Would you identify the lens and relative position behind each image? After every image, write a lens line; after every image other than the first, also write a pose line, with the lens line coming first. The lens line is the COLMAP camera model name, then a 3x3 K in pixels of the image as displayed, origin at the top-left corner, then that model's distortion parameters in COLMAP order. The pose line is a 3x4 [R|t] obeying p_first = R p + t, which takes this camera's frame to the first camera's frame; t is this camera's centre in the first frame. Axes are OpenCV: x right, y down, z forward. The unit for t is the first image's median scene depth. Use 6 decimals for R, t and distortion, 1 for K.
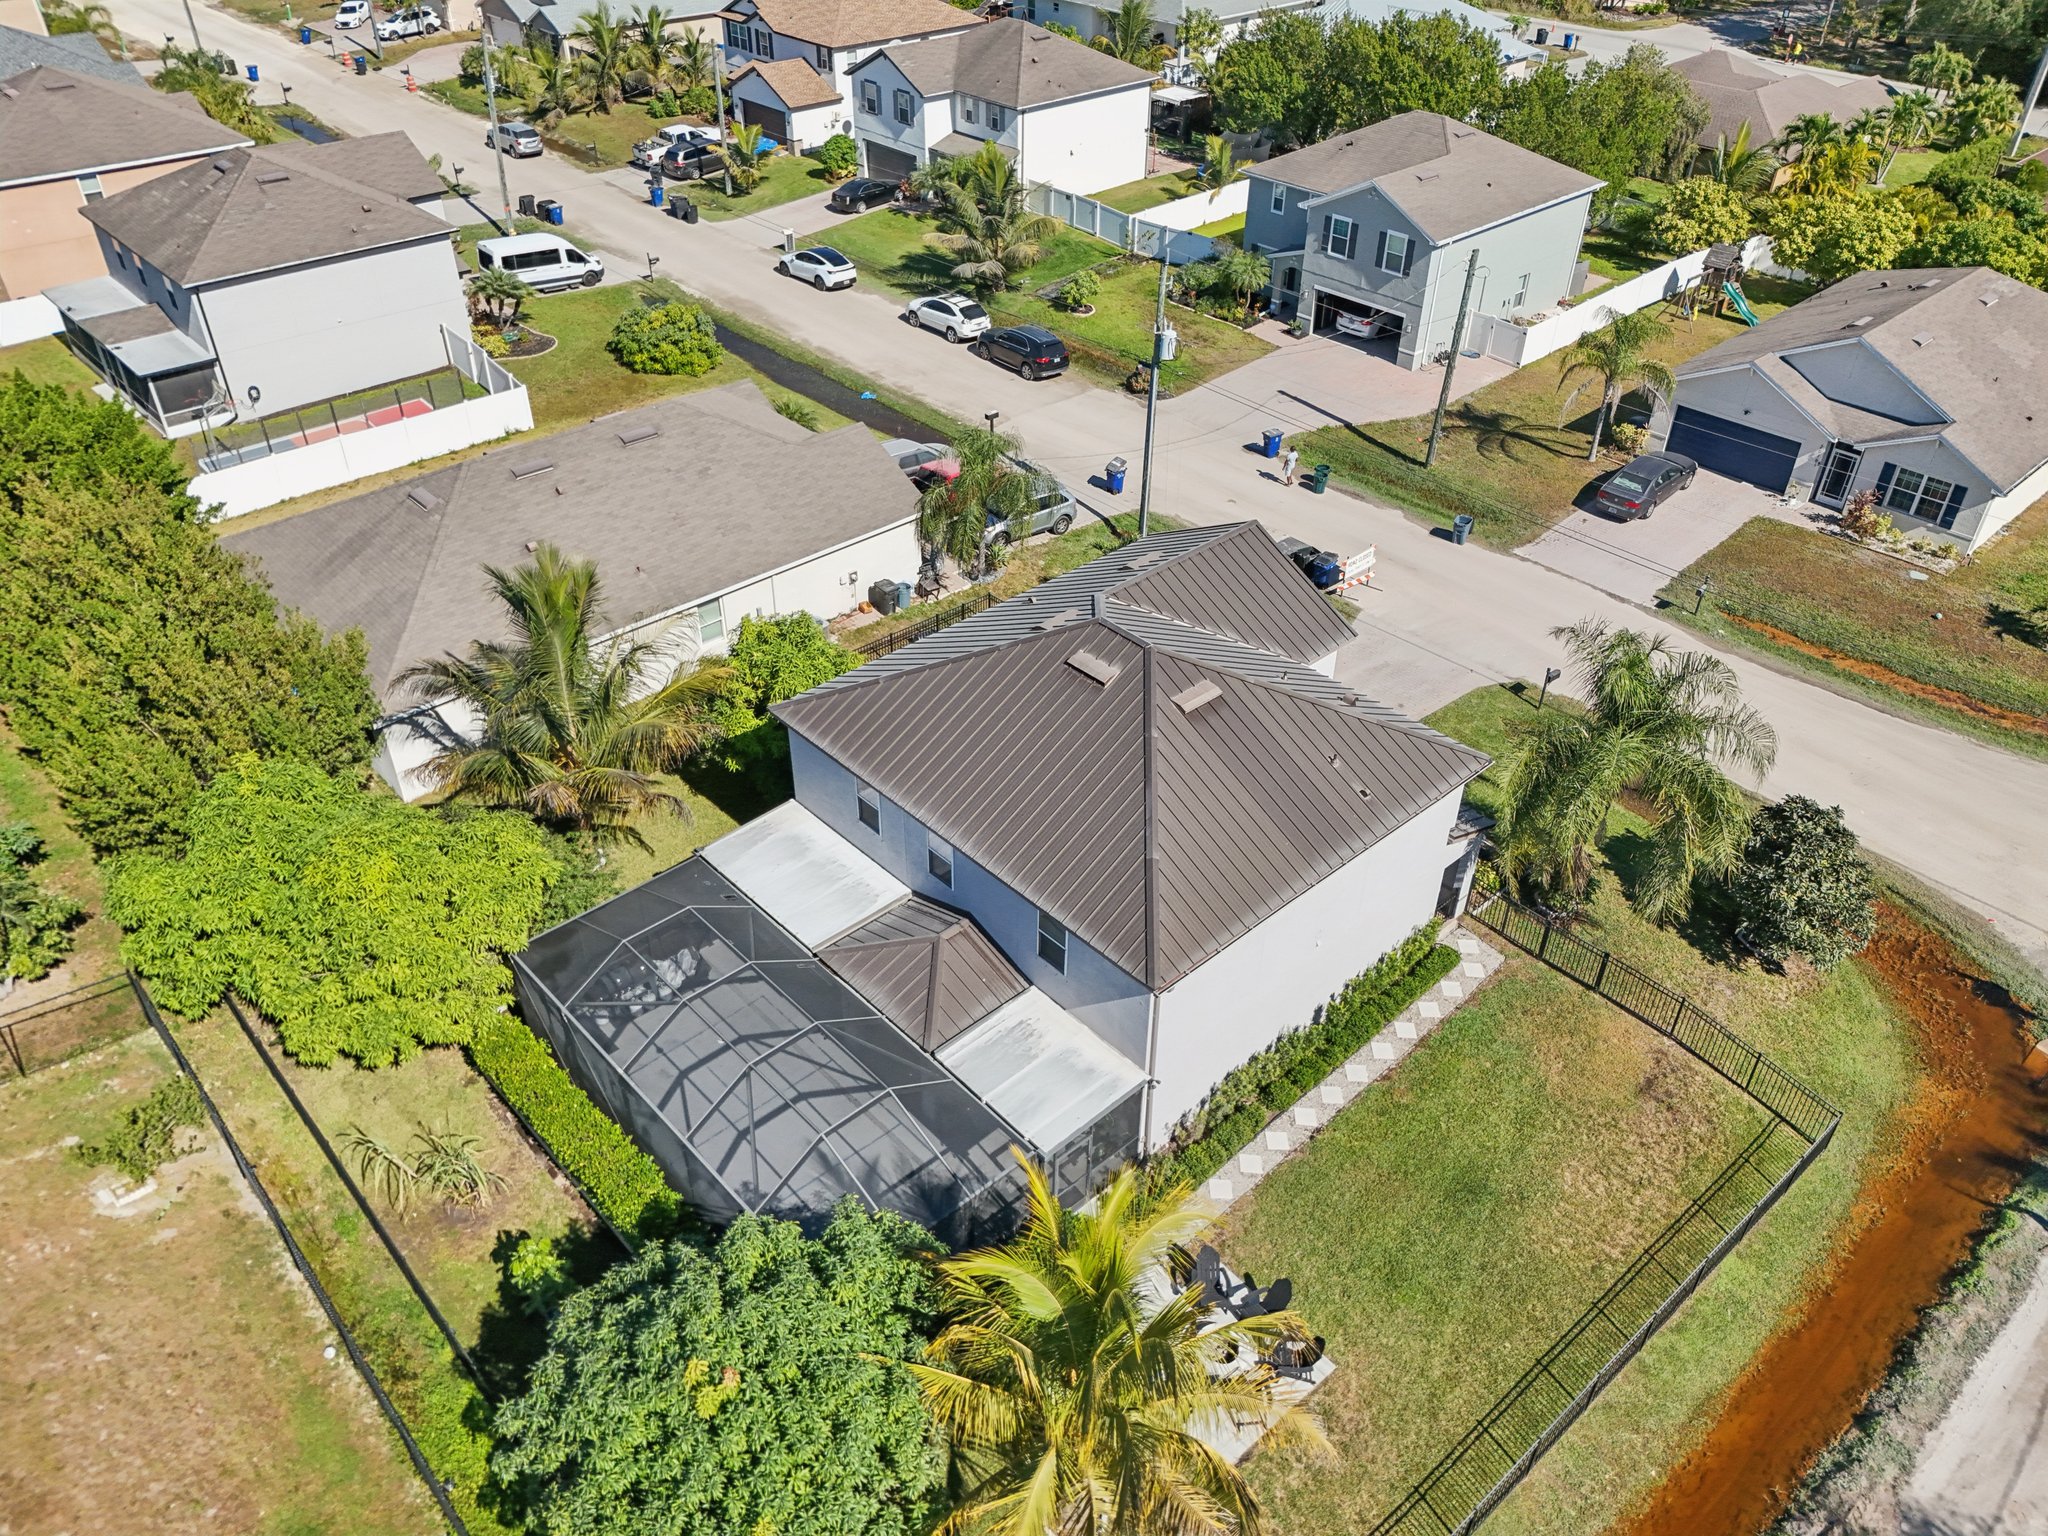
lens RADIAL K [[1530.1, 0, 1027.0], [0, 1530.1, 732.4], [0, 0, 1]] dist [0.065332, -0.077511]
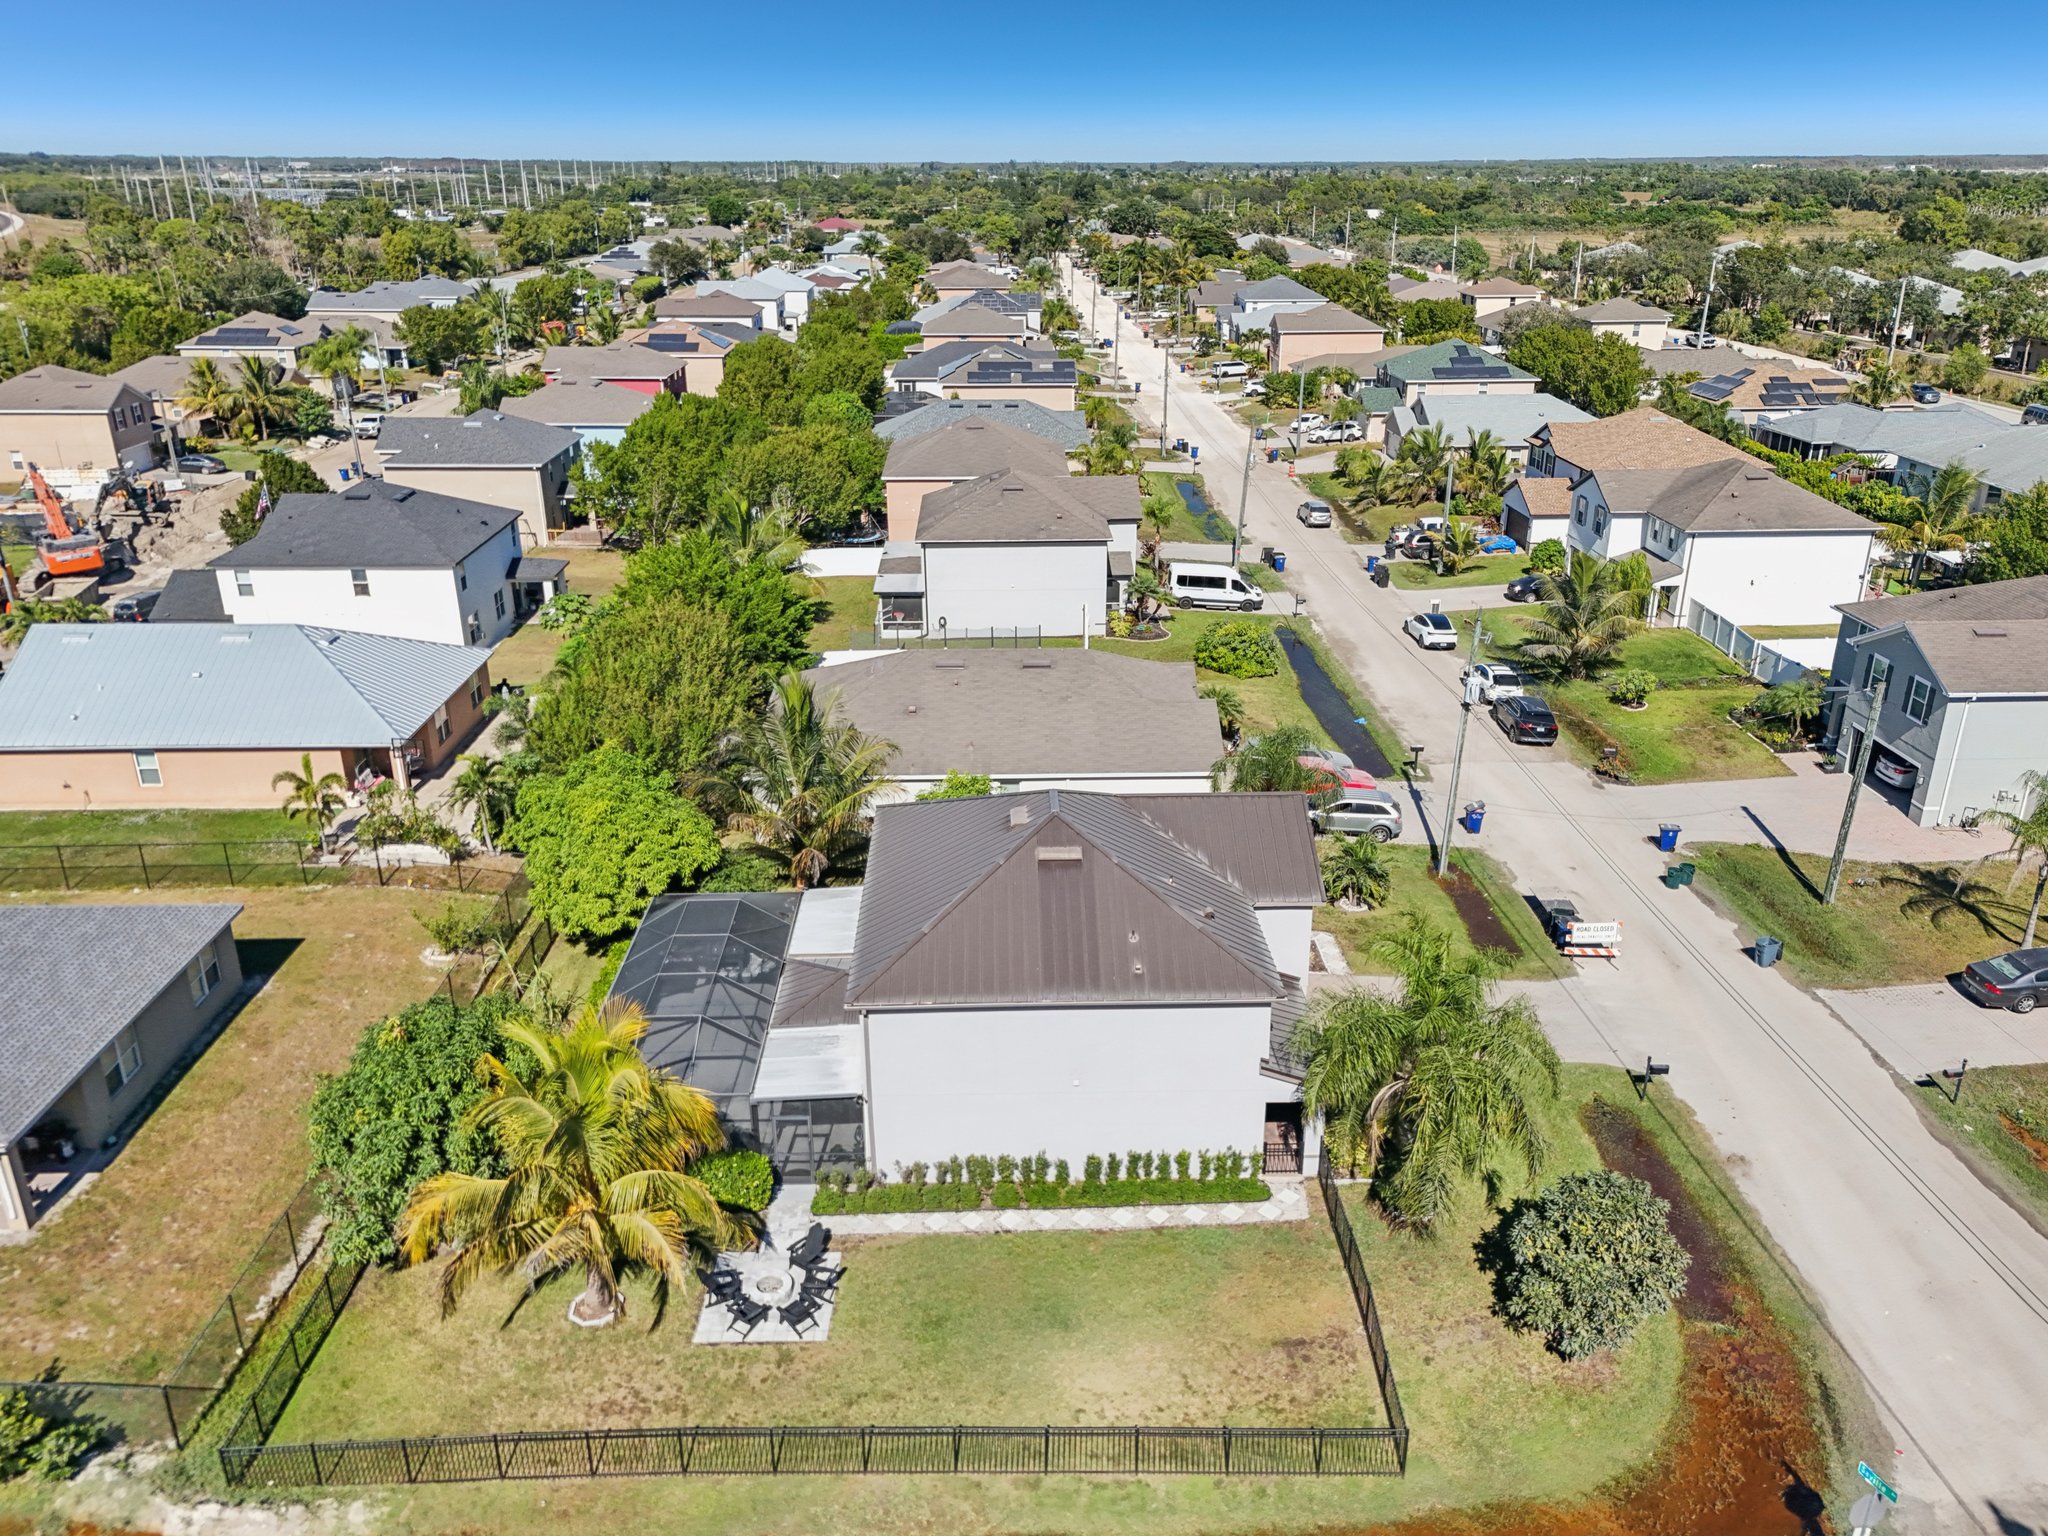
lens RADIAL K [[1530.1, 0, 1027.0], [0, 1530.1, 732.4], [0, 0, 1]] dist [0.065332, -0.077511]
pose [[0.755822, 0.213027, -0.619155, 0.386406], [-0.367164, 0.920830, -0.131388, 0.026280], [0.542147, 0.326637, 0.774199, -0.010118]]
